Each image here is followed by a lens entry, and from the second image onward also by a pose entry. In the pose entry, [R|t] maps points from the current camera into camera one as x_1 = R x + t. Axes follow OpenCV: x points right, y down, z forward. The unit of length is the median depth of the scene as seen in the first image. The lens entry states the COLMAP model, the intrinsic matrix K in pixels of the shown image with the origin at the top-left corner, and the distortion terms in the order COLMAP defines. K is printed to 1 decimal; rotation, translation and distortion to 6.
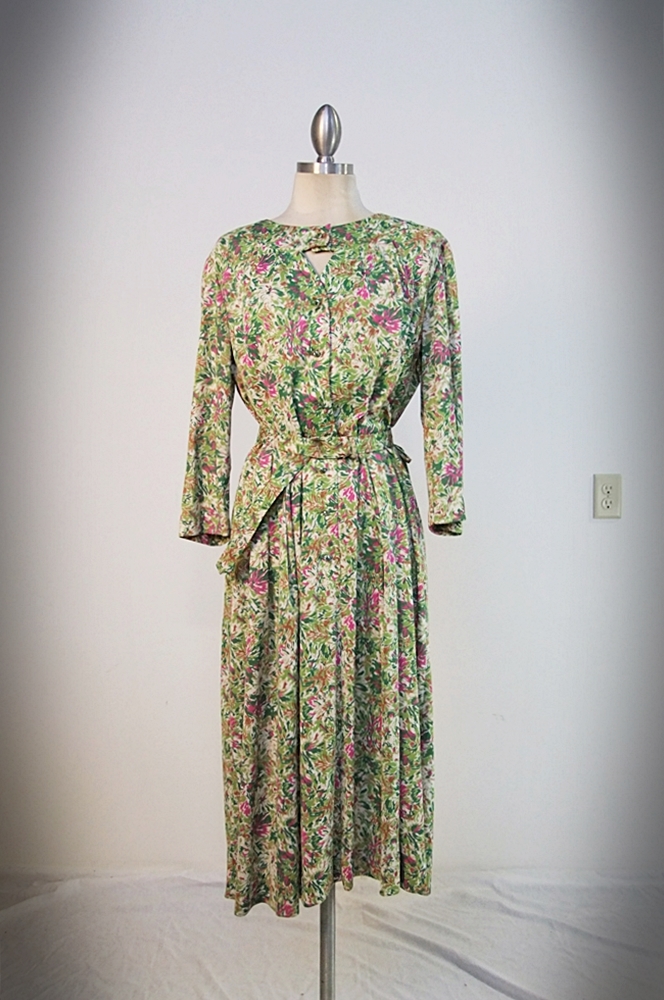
lens RADIAL K [[971.7, 0, 331.7], [0, 971.7, 502.0], [0, 0, 1]] dist [-0.046952, 0.000000]
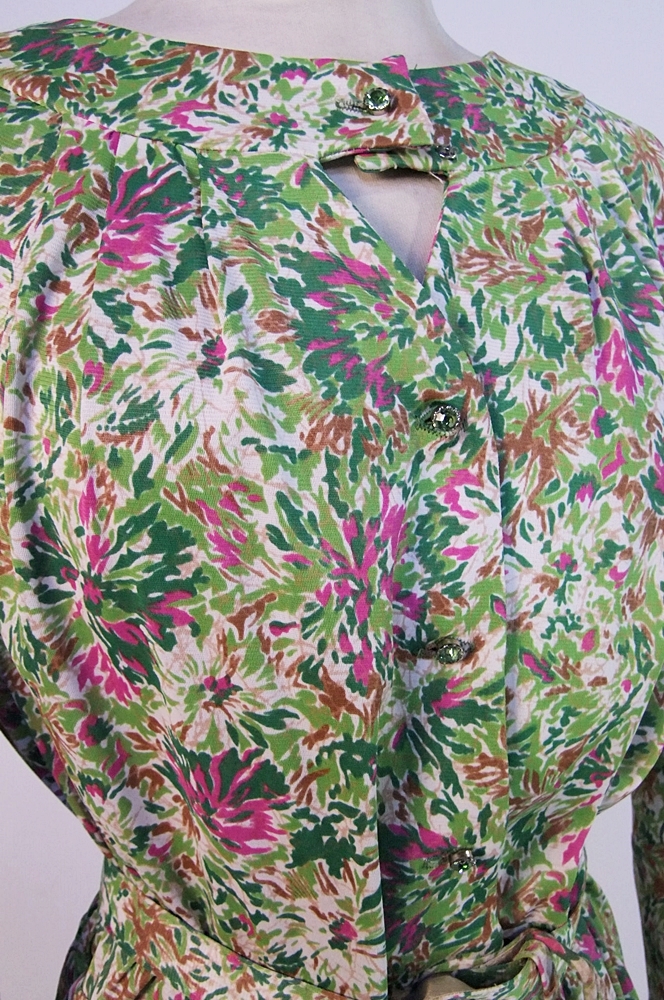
lens RADIAL K [[971.7, 0, 420.8], [0, 971.7, 578.5], [0, 0, 1]] dist [-0.046952, 0.000000]
pose [[0.891233, -0.104371, 0.441373, -0.115404], [0.058237, 0.991441, 0.116851, -0.192143], [-0.449791, -0.078437, 0.889683, 0.796001]]
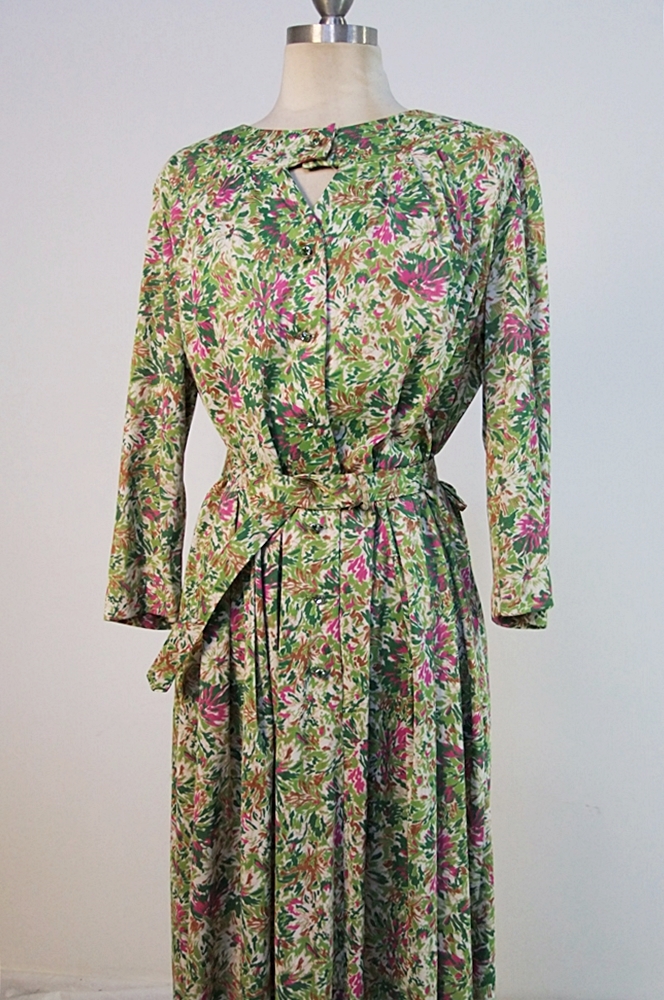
lens RADIAL K [[971.7, 0, 341.2], [0, 971.7, 502.8], [0, 0, 1]] dist [-0.046952, 0.000000]
pose [[0.996444, 0.010922, -0.083550, 0.057076], [-0.009368, 0.999776, 0.018964, -0.060155], [0.083738, -0.018114, 0.996323, 0.394649]]
